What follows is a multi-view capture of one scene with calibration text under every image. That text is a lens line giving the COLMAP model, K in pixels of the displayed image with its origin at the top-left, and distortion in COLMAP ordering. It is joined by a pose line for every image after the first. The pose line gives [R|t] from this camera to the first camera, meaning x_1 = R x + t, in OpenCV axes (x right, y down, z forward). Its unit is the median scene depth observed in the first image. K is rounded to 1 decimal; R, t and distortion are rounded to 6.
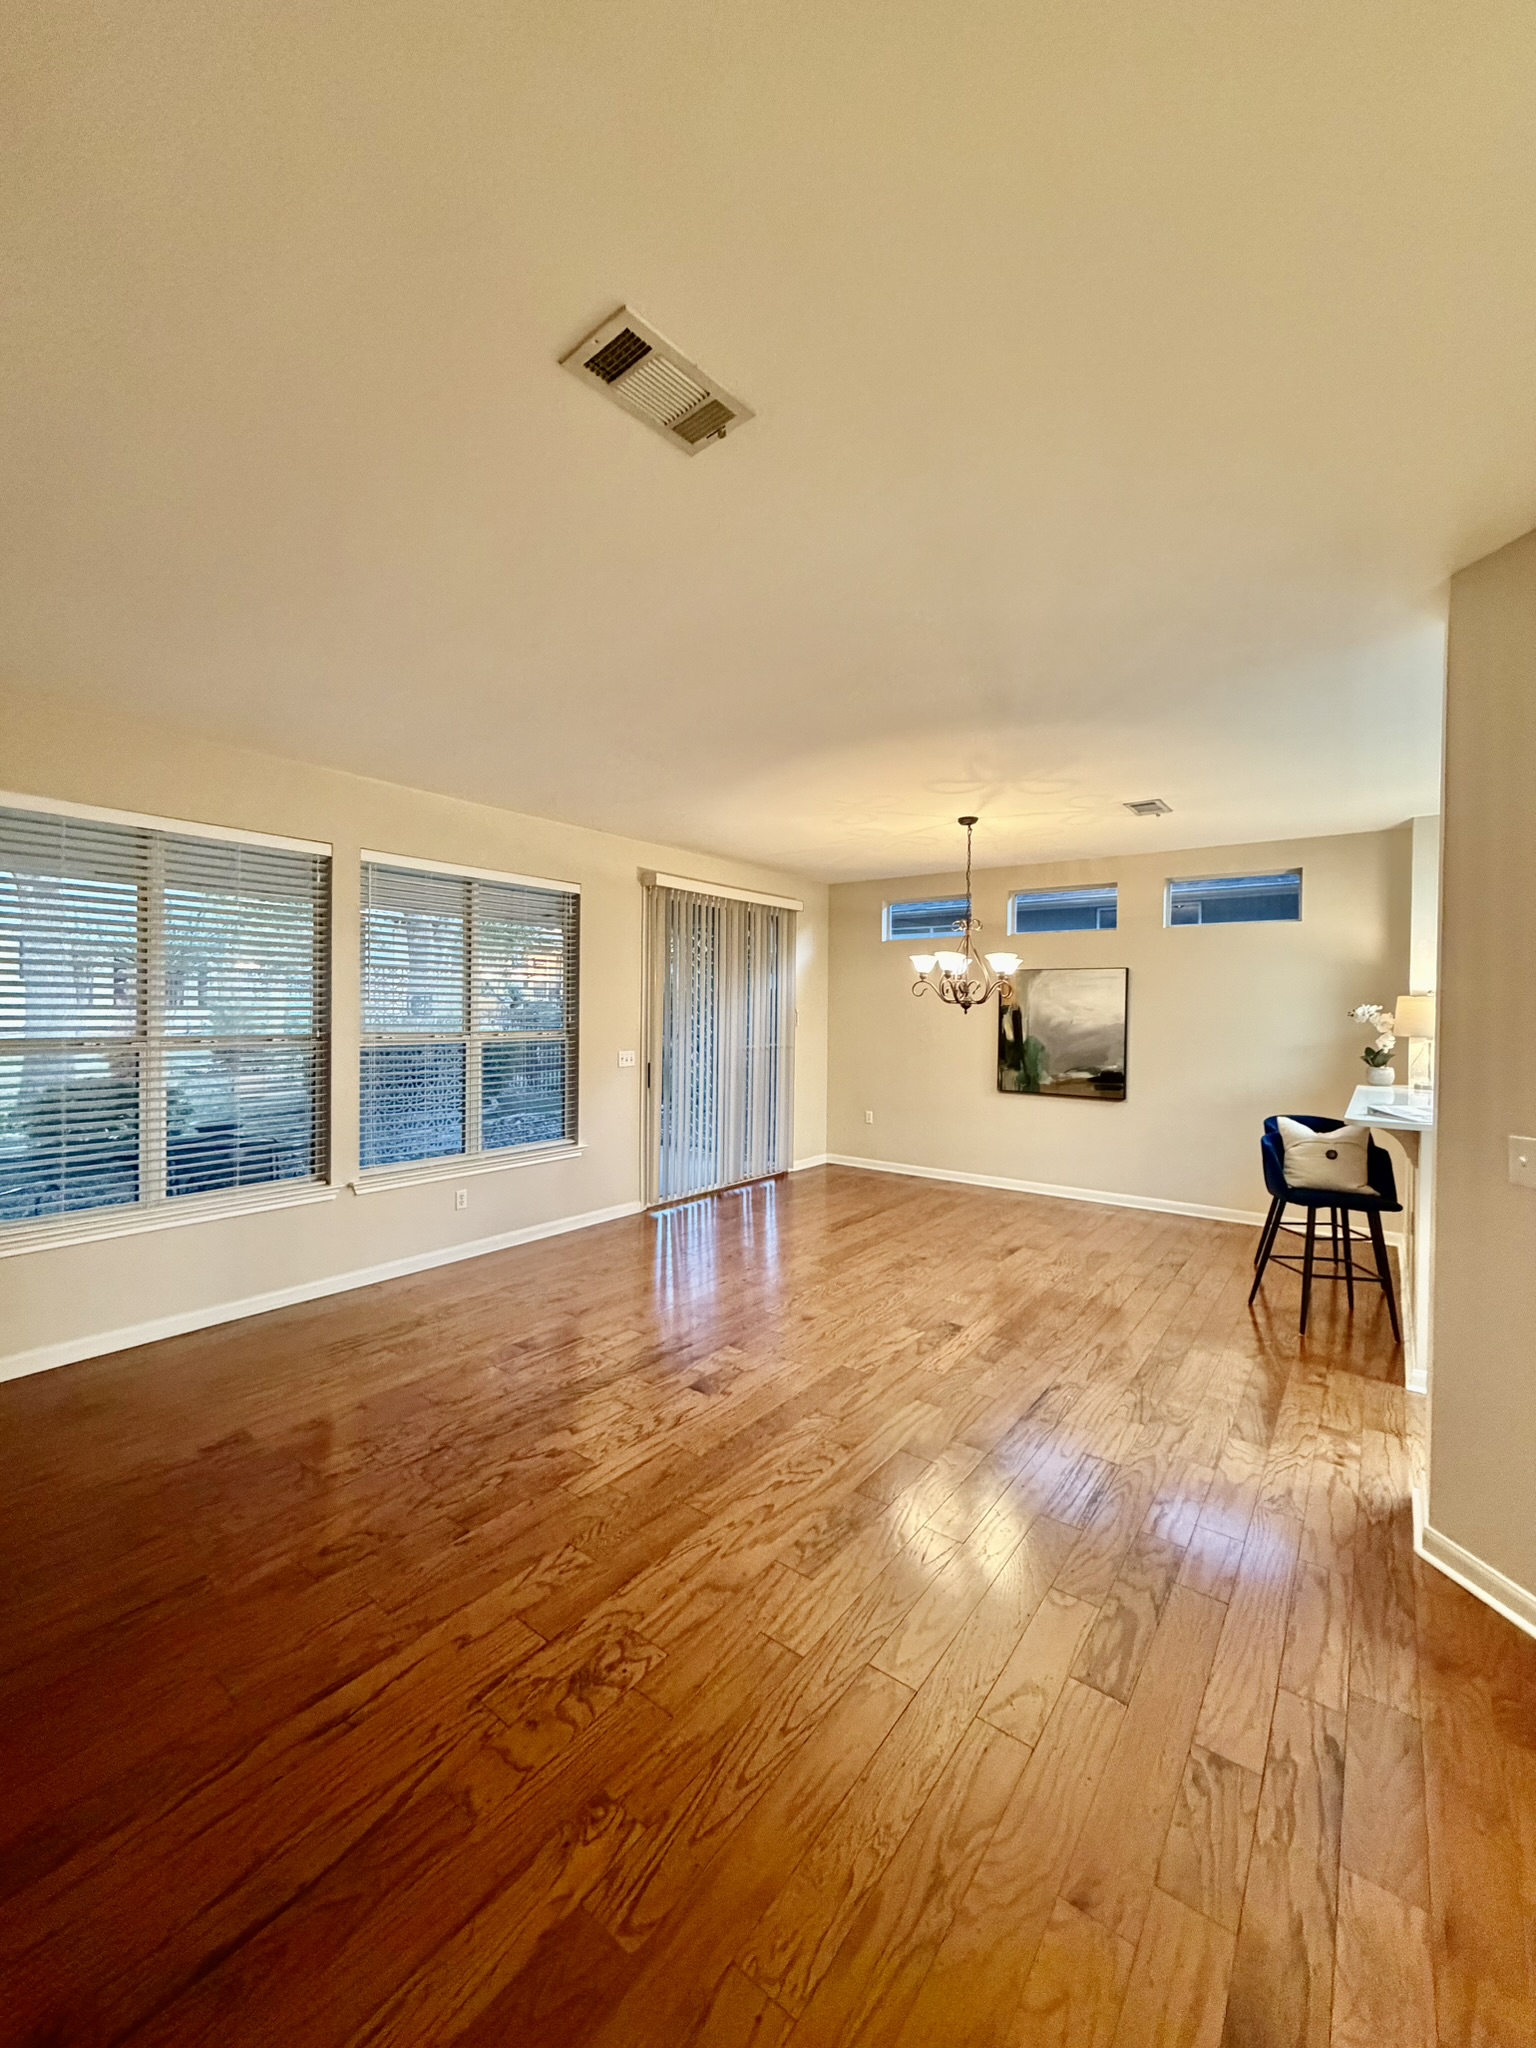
lens RADIAL K [[810.0, 0, 769.8], [0, 810.0, 1019.0], [0, 0, 1]] dist [0.000811, -0.000199]
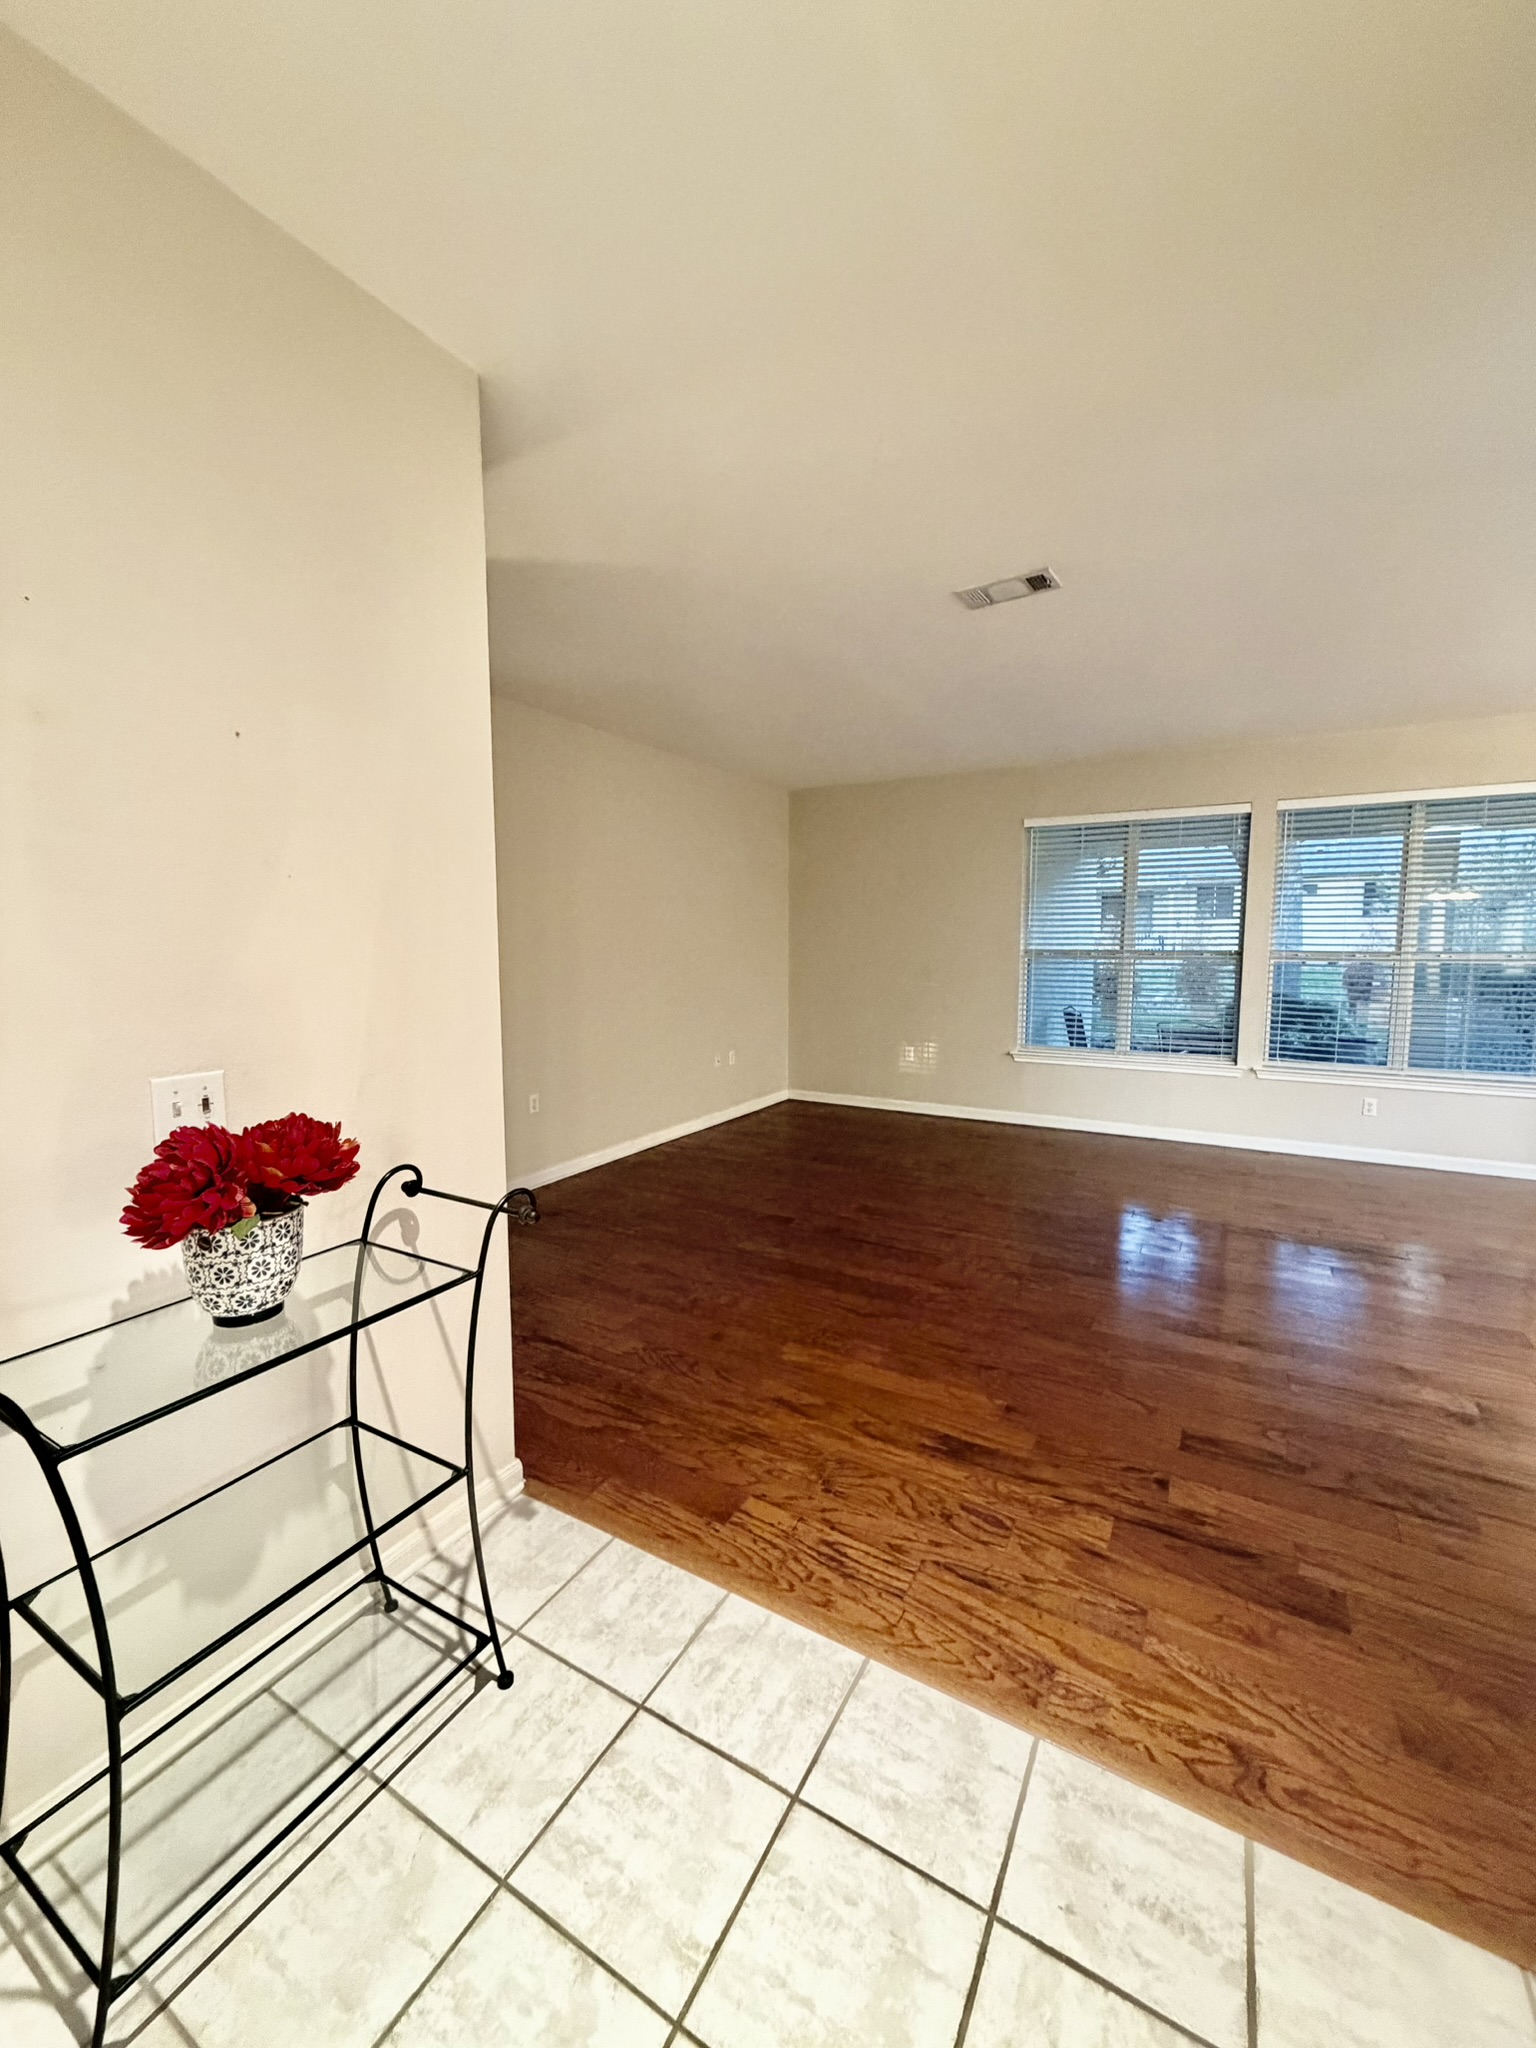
lens RADIAL K [[810.0, 0, 769.8], [0, 810.0, 1019.0], [0, 0, 1]] dist [0.000811, -0.000199]
pose [[0.124222, 0.086002, -0.988520, 0.699989], [-0.009092, 0.996294, 0.085536, 0.024705], [0.992213, -0.001638, 0.124544, 0.085339]]
